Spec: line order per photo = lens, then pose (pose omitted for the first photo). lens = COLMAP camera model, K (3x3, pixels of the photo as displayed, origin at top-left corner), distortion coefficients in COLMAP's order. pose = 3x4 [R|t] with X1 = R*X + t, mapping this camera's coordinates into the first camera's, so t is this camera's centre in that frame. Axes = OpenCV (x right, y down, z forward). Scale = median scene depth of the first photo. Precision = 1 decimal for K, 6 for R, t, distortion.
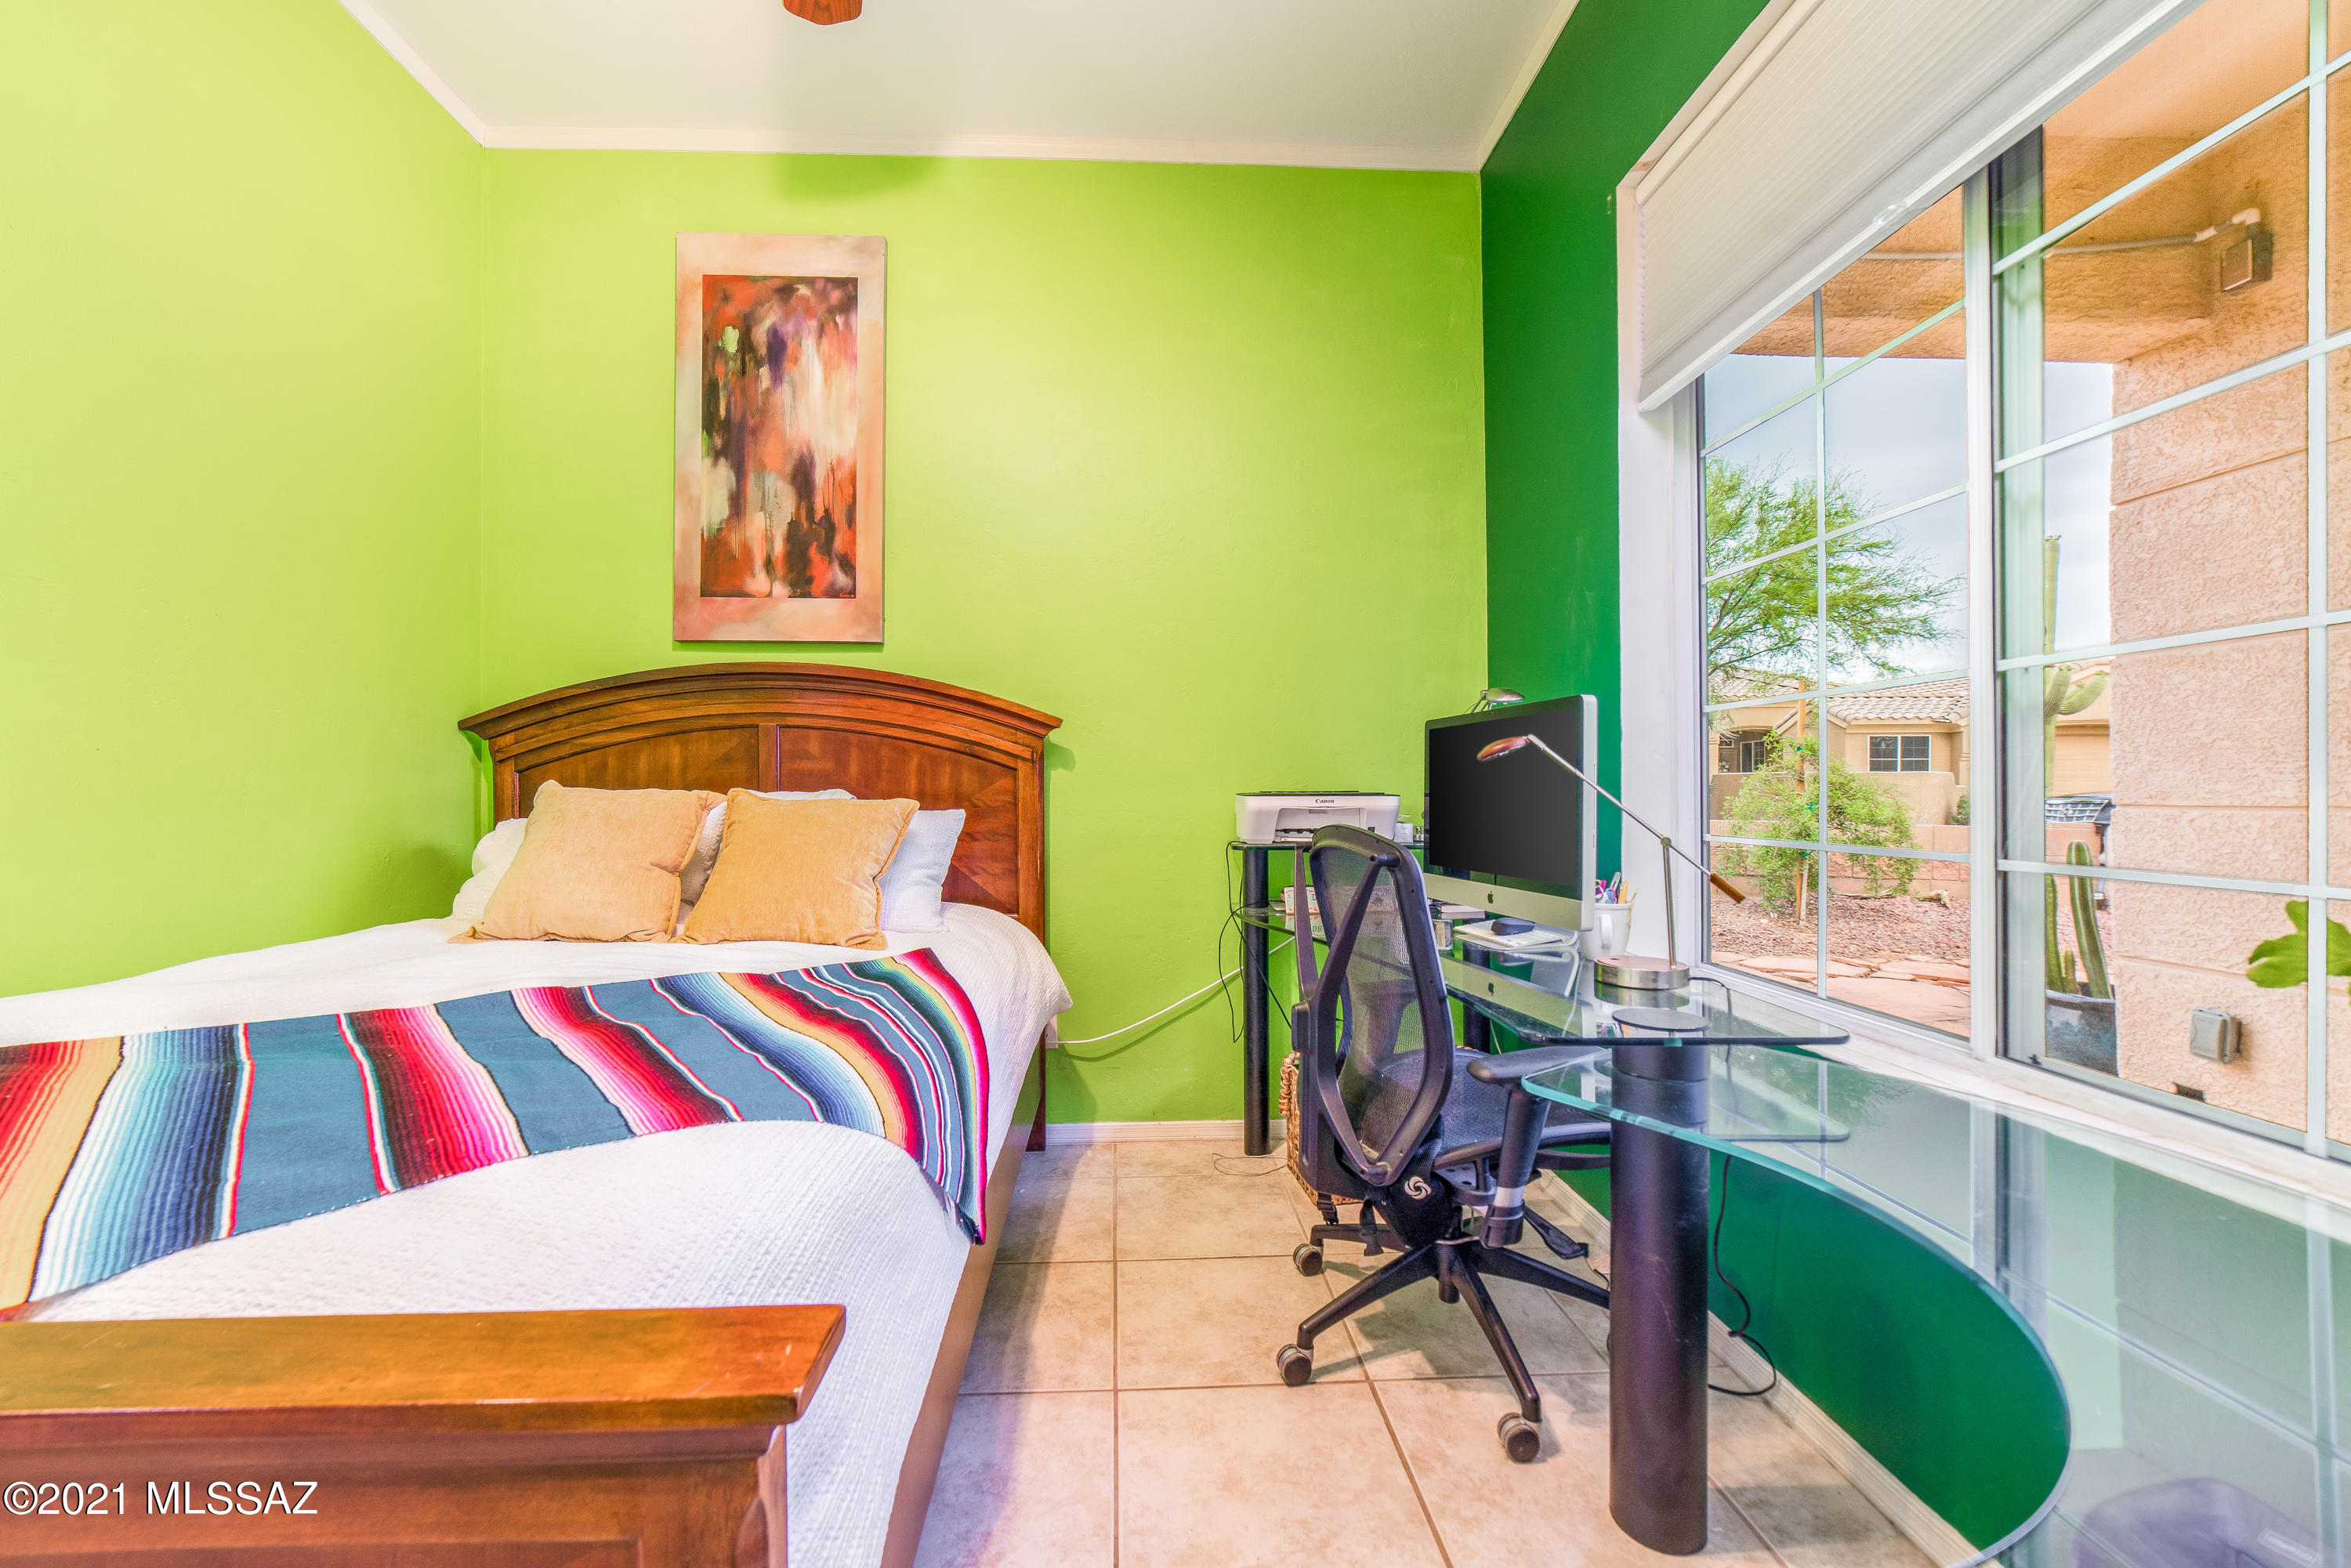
lens RADIAL K [[896.9, 0, 1164.8], [0, 896.9, 795.0], [0, 0, 1]] dist [-0.036327, 0.007210]
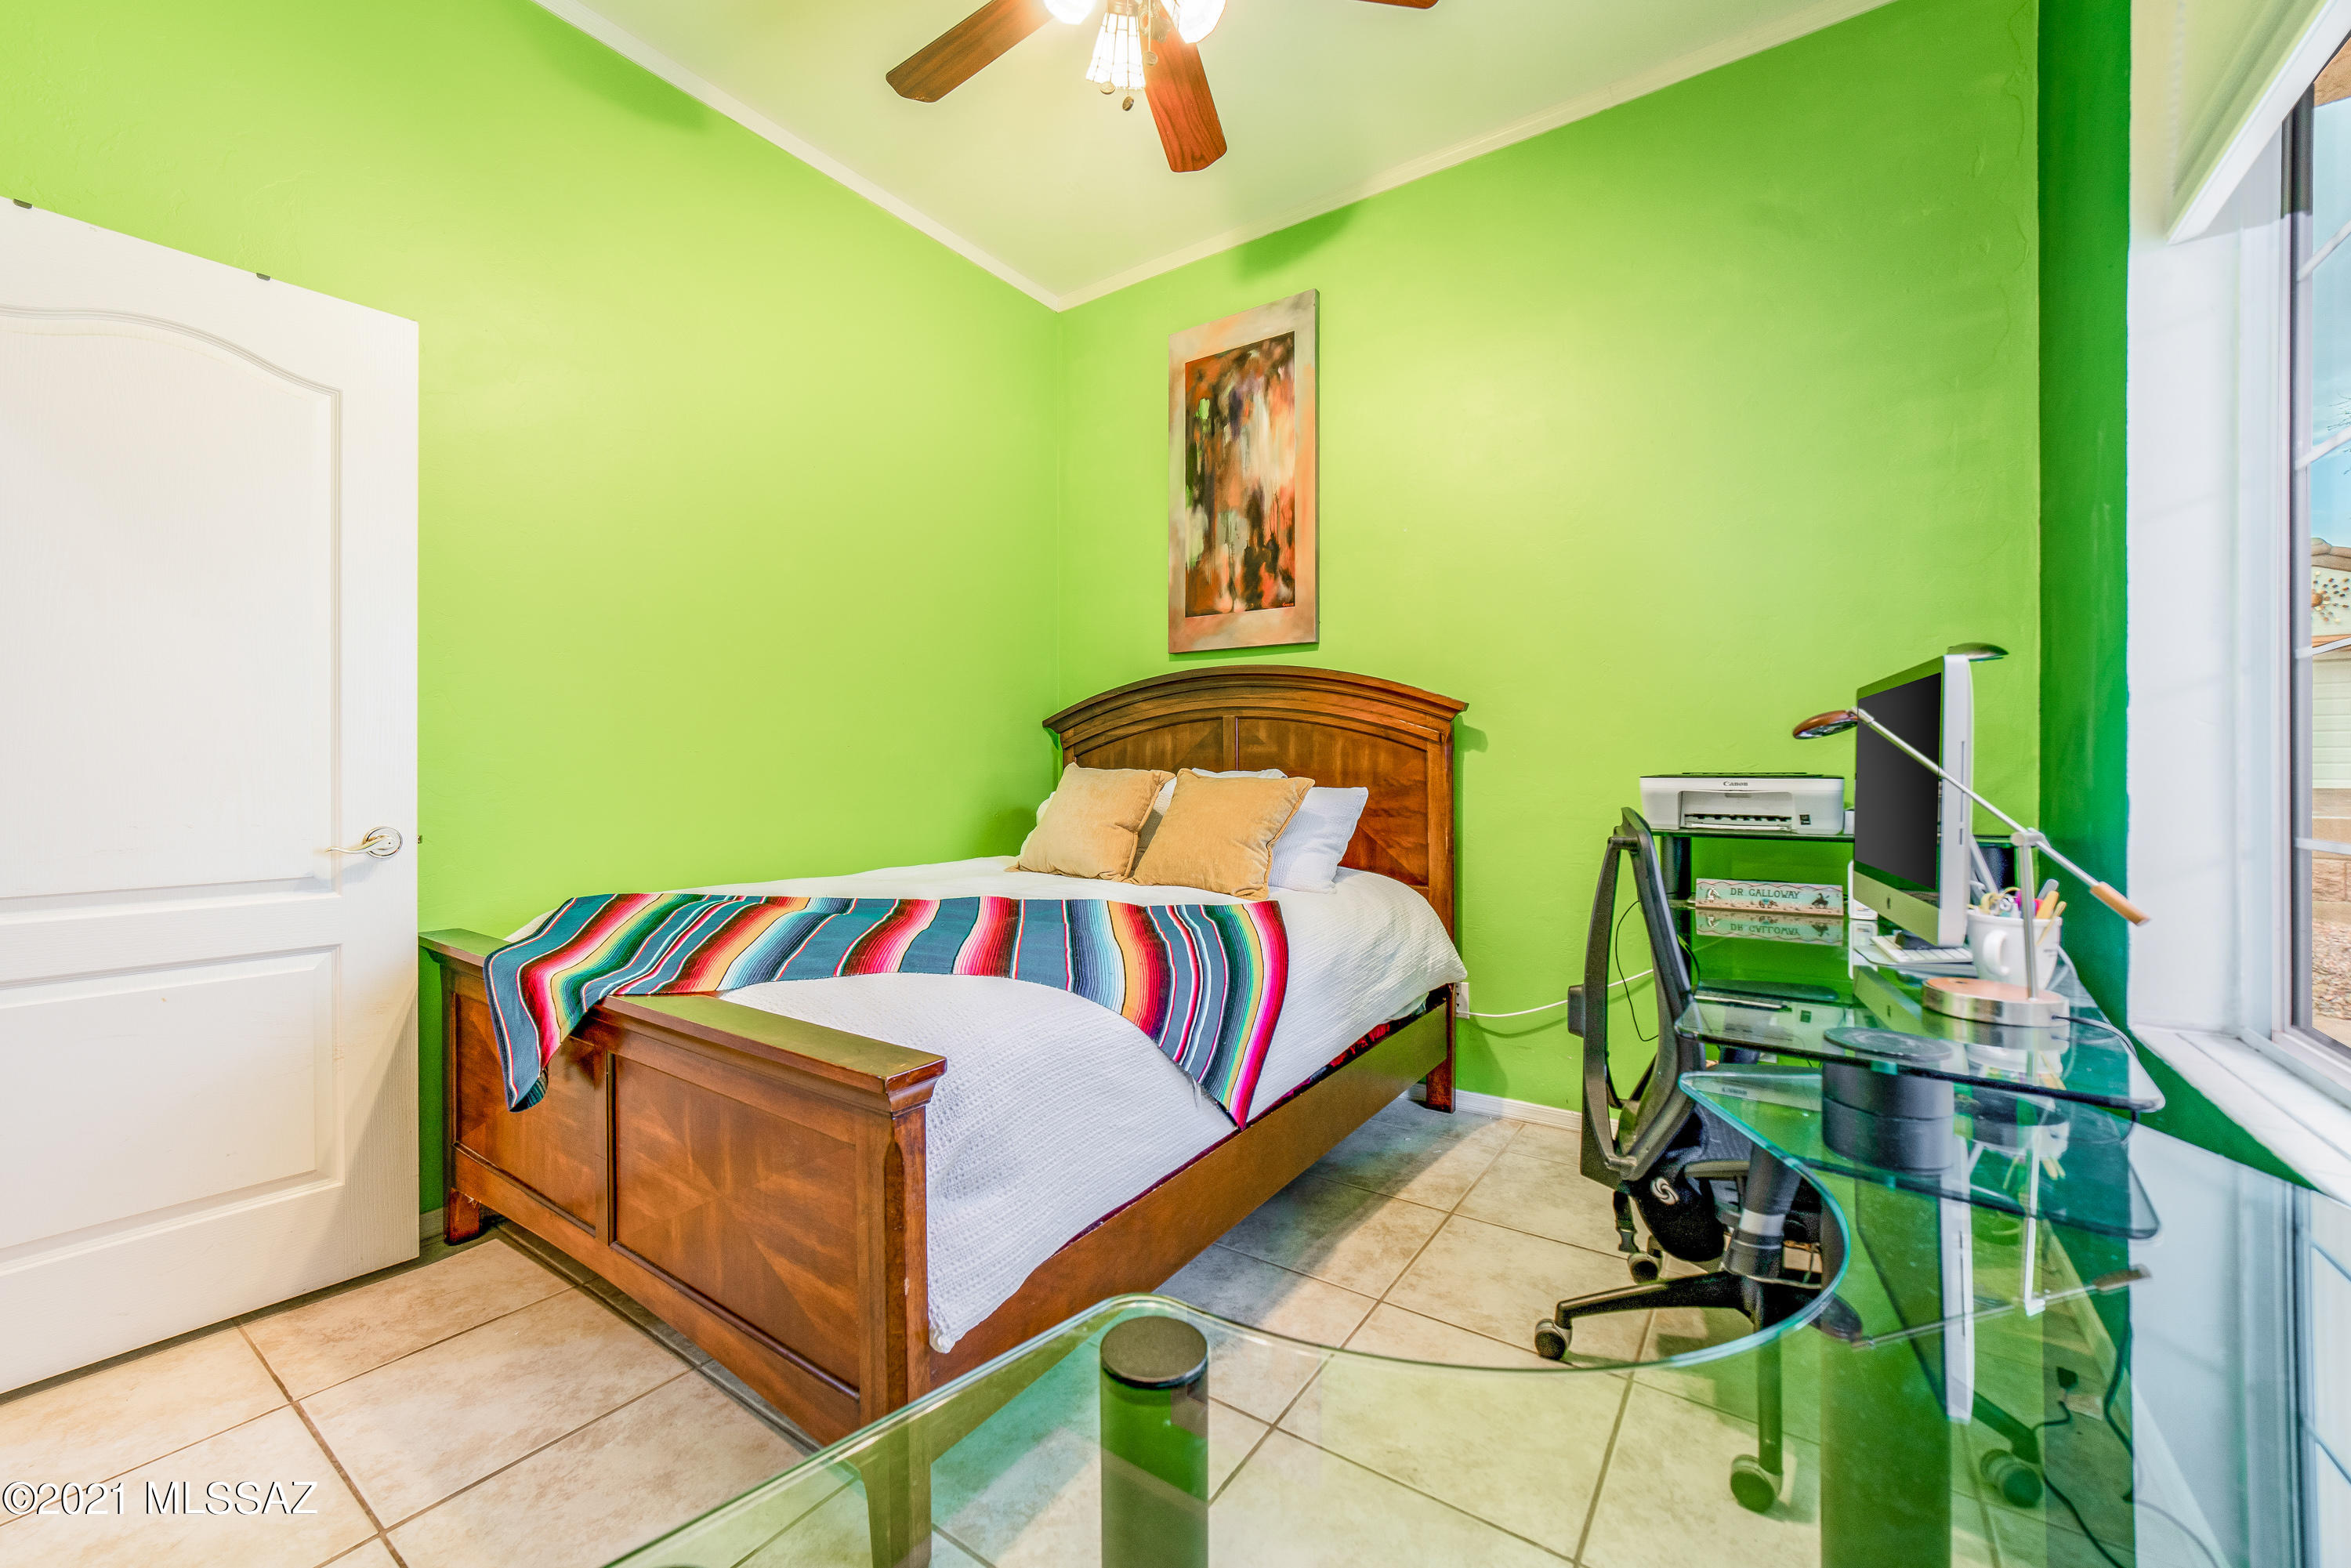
lens RADIAL K [[905.1, 0, 1175.5], [0, 905.1, 784.0], [0, 0, 1]] dist [-0.047760, -0.000152]
pose [[0.794009, 0.011185, -0.607804, 0.253484], [-0.005721, 0.999924, 0.010929, 0.000576], [0.607880, -0.005200, 0.794012, -0.035936]]
